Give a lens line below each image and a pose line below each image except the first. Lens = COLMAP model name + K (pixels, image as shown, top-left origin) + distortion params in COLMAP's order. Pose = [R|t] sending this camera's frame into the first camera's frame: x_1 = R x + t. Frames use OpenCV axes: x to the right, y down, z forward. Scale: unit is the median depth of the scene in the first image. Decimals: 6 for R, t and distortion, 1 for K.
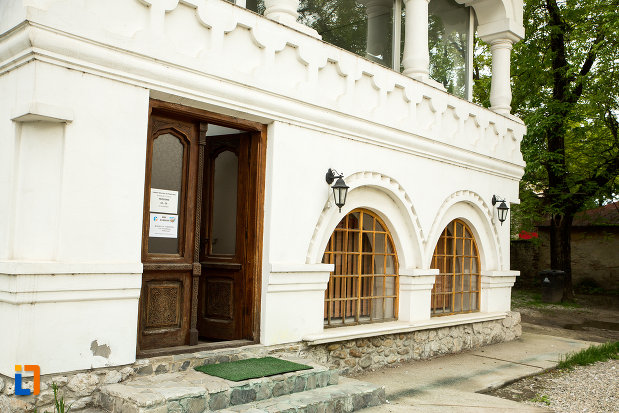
lens RADIAL K [[626.5, 0, 309.7], [0, 626.5, 184.6], [0, 0, 1]] dist [-0.027647, -0.004424]
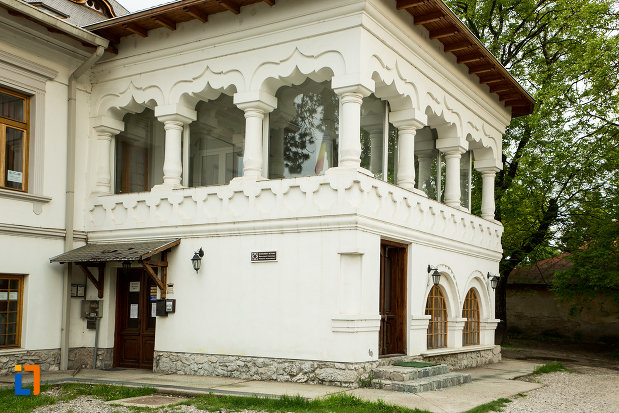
lens RADIAL K [[695.8, 0, 309.5], [0, 695.8, 206.5], [0, 0, 1]] dist [0.005176, 0.009867]
pose [[0.984587, 0.029823, 0.172334, -0.579215], [-0.025704, 0.999329, -0.026086, -0.114784], [-0.172997, 0.021254, 0.984693, -0.849654]]
